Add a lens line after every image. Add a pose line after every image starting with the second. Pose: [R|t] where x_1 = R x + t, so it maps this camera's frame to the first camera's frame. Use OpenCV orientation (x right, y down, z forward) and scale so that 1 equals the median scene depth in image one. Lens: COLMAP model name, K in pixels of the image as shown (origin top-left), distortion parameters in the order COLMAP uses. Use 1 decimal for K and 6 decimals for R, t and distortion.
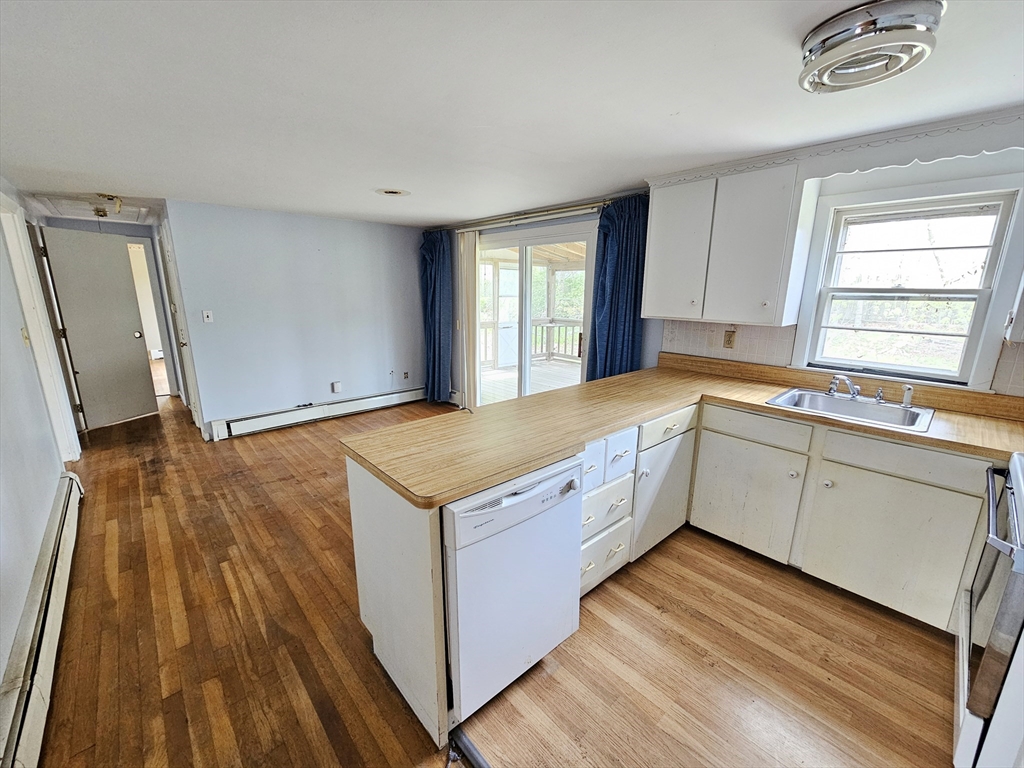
lens RADIAL K [[419.6, 0, 511.9], [0, 419.6, 385.9], [0, 0, 1]] dist [-0.001065, 0.000315]
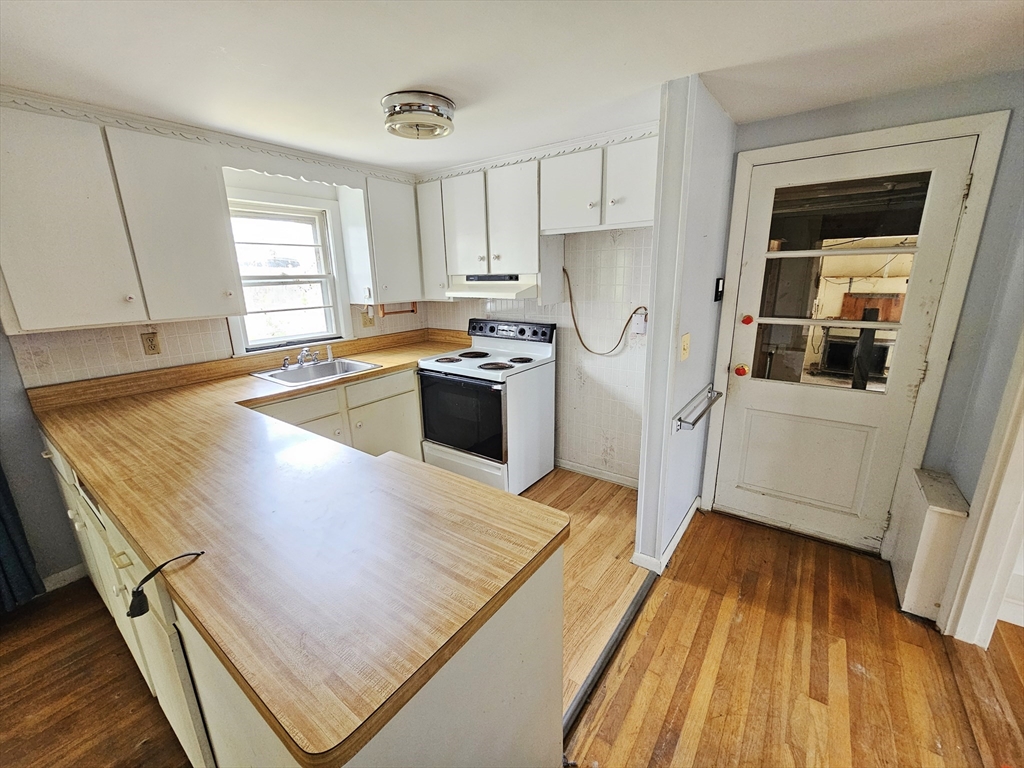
lens RADIAL K [[419.6, 0, 511.9], [0, 419.6, 385.9], [0, 0, 1]] dist [-0.001065, 0.000315]
pose [[-0.195497, -0.260875, 0.945370, -0.445089], [0.239577, 0.922061, 0.303986, -0.132588], [-0.950991, 0.285917, -0.117761, 0.539410]]
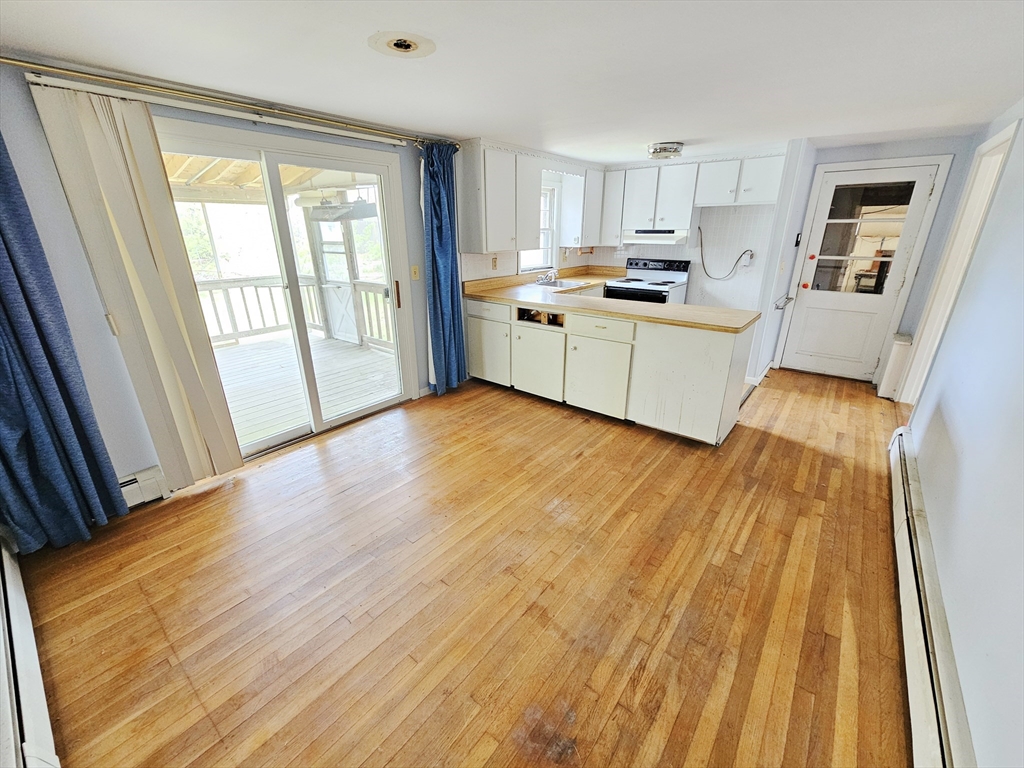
lens RADIAL K [[419.6, 0, 511.9], [0, 419.6, 385.9], [0, 0, 1]] dist [-0.001065, 0.000315]
pose [[-0.151598, -0.355340, 0.922362, -1.223050], [0.226831, 0.895737, 0.382364, -0.325648], [-0.962063, 0.267186, -0.055190, 1.318346]]
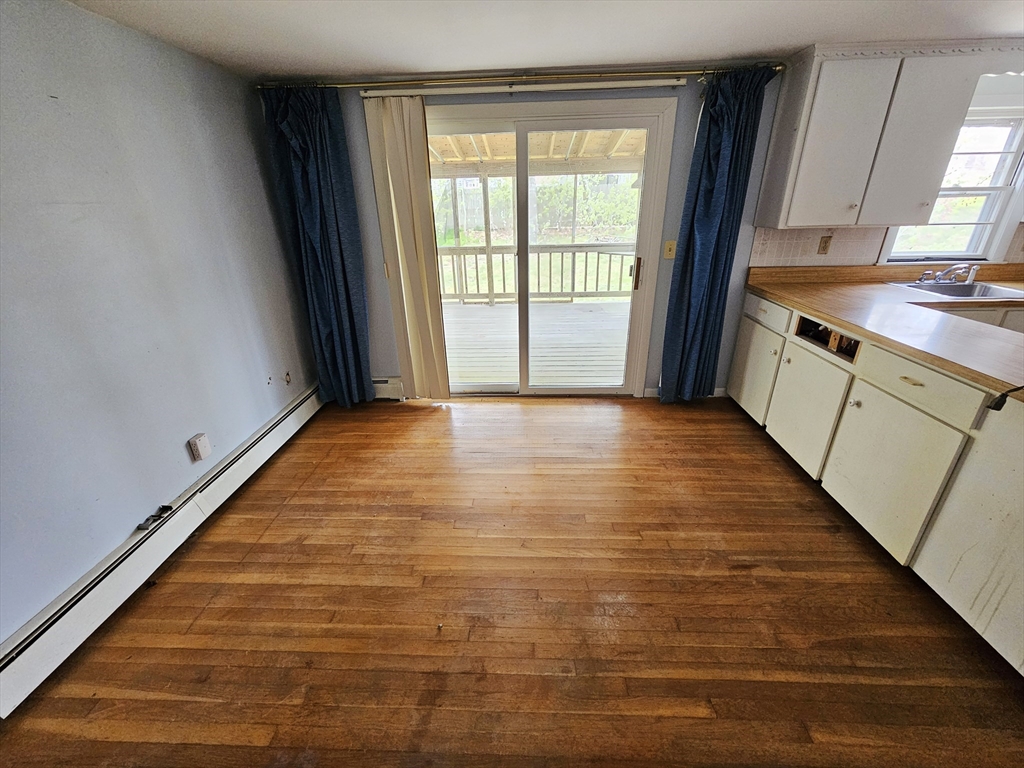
lens RADIAL K [[419.6, 0, 511.9], [0, 419.6, 385.9], [0, 0, 1]] dist [-0.001065, 0.000315]
pose [[0.703921, -0.306278, 0.640850, -0.880635], [0.189219, 0.950510, 0.246430, -0.207797], [-0.684610, -0.052206, 0.727037, 0.881054]]
